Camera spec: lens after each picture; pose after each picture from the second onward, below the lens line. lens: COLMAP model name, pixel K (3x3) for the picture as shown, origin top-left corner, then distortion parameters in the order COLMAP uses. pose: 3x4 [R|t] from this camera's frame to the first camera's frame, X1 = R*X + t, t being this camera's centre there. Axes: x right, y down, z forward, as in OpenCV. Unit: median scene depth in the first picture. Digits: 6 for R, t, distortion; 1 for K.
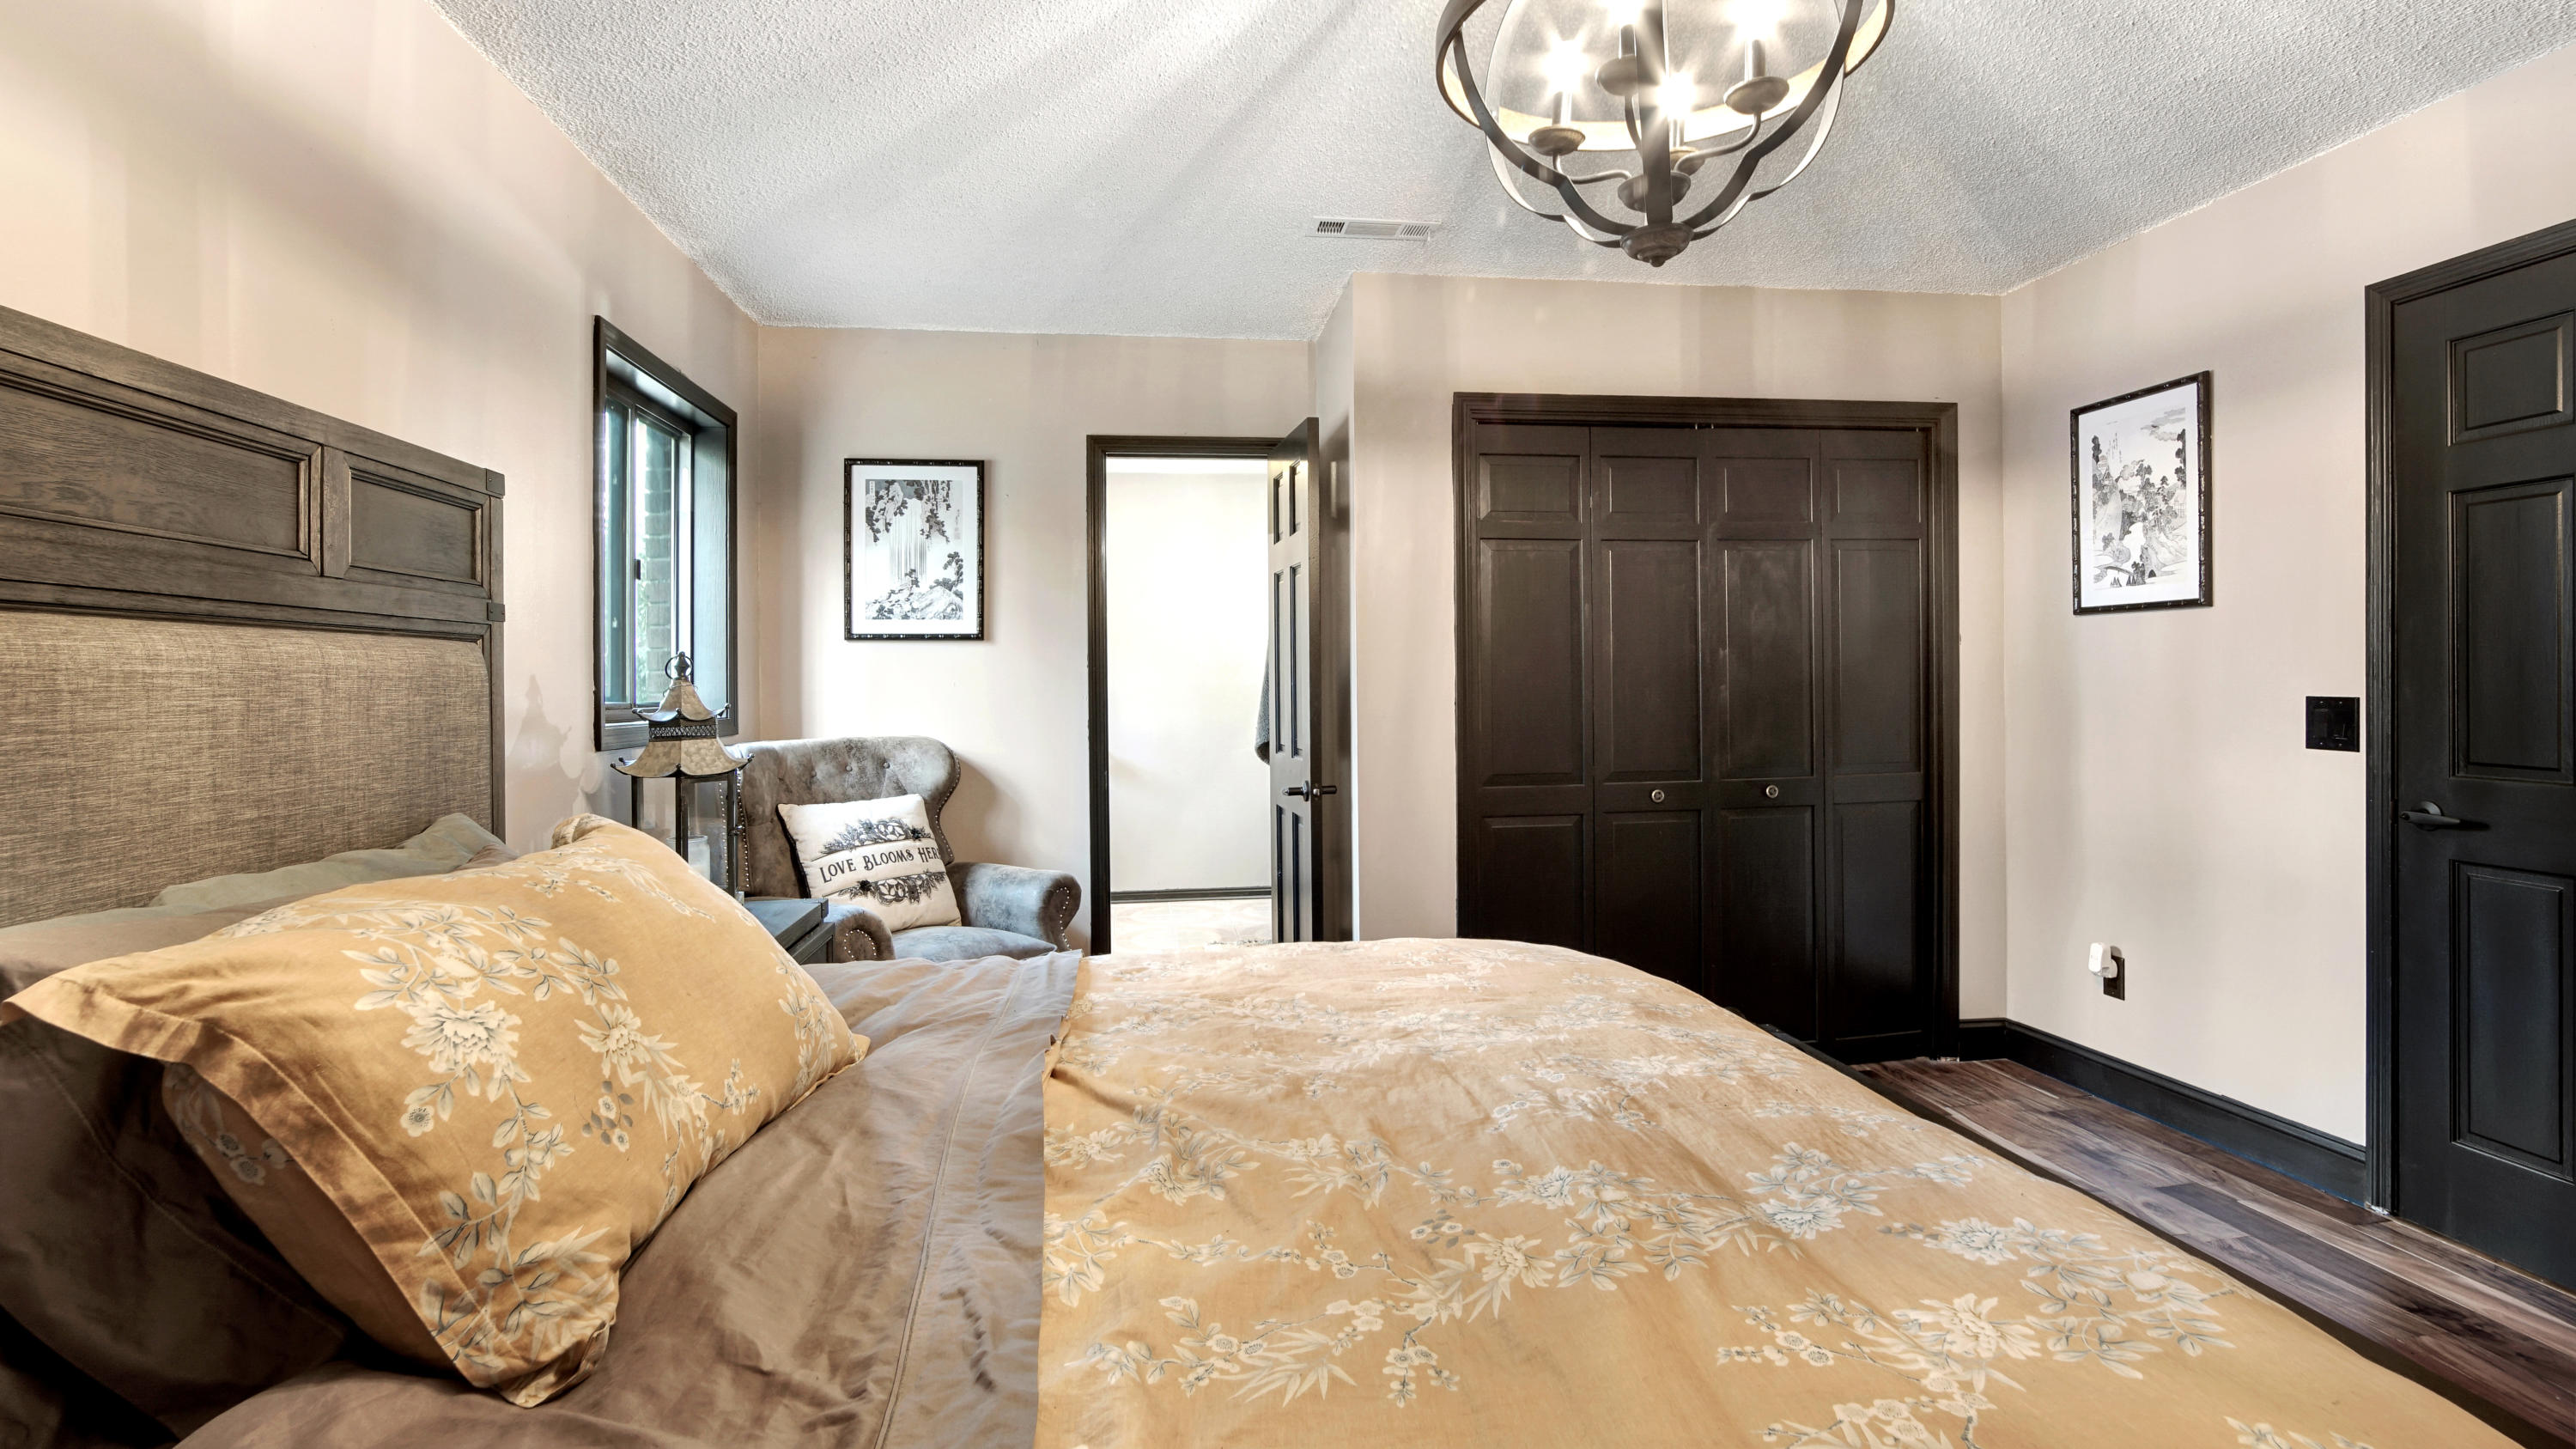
lens RADIAL K [[1216.1, 0, 1284.6], [0, 1216.1, 694.2], [0, 0, 1]] dist [-0.028709, -0.000018]
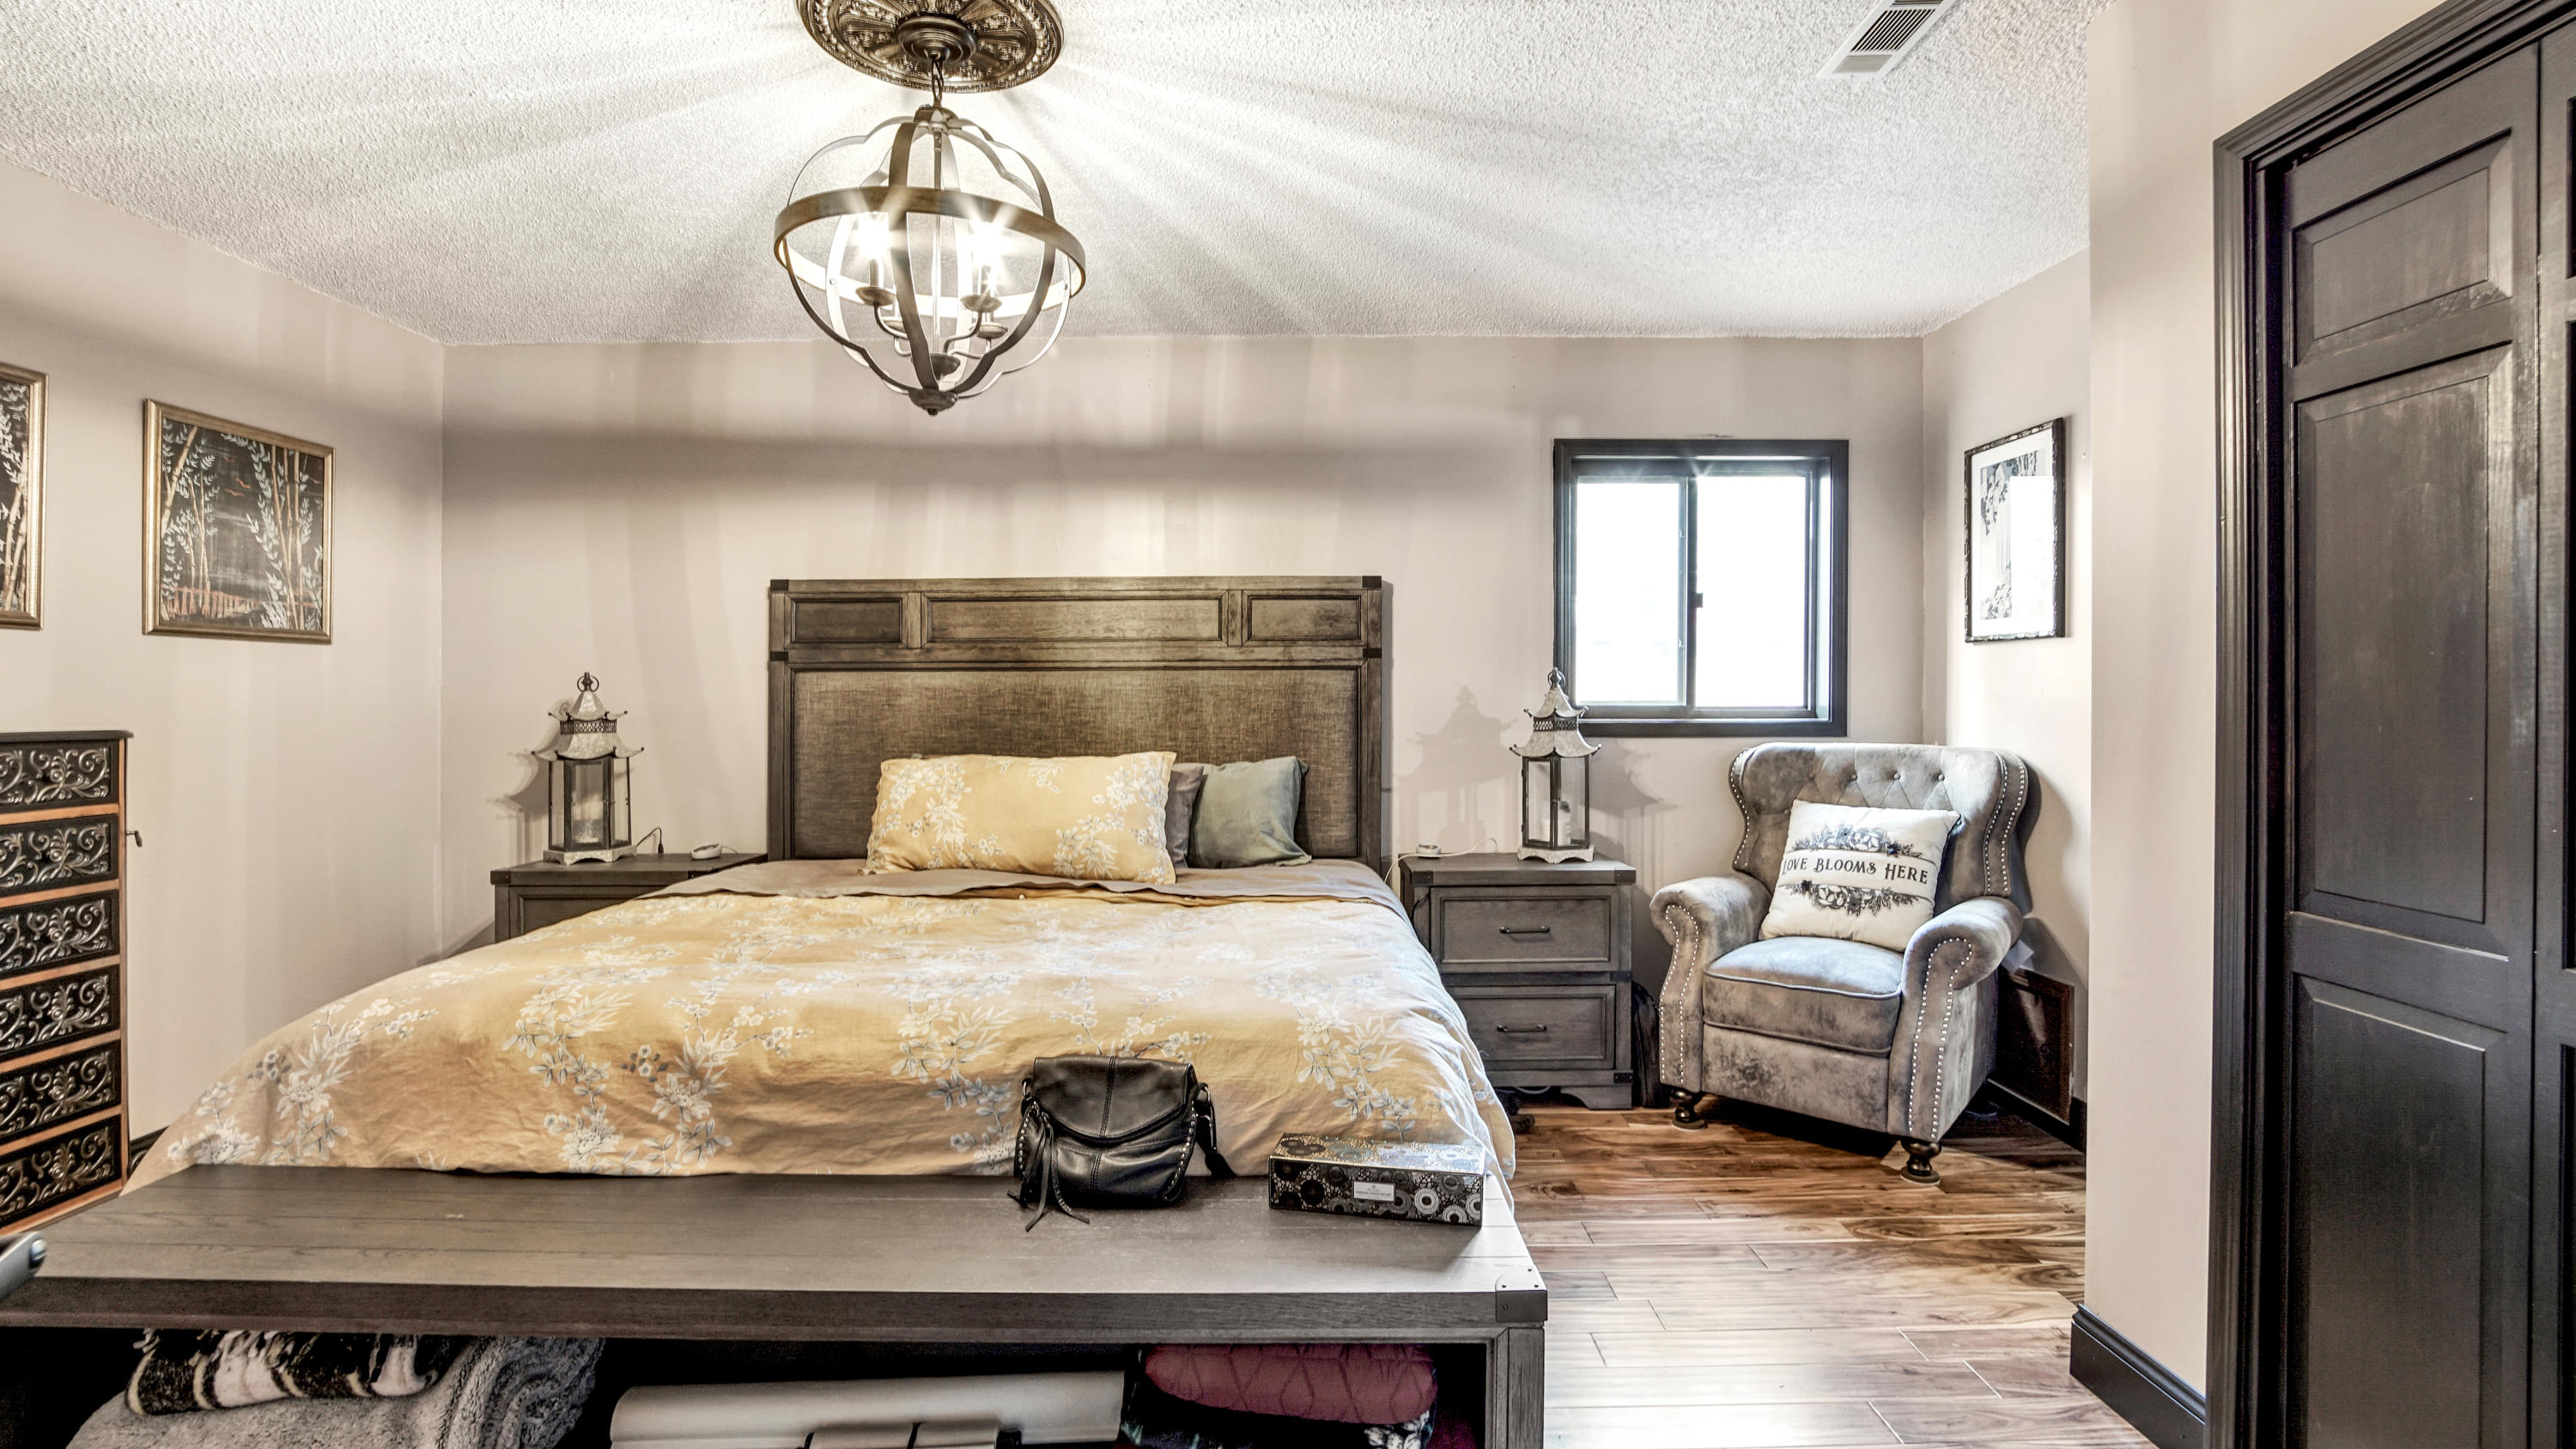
lens RADIAL K [[1171.6, 0, 1277.1], [0, 1171.6, 763.5], [0, 0, 1]] dist [-0.034232, 0.009102]
pose [[-0.120622, 0.074174, -0.989923, 0.673953], [-0.001679, 0.997188, 0.074923, -0.020639], [0.992697, 0.010700, -0.120159, 0.644136]]
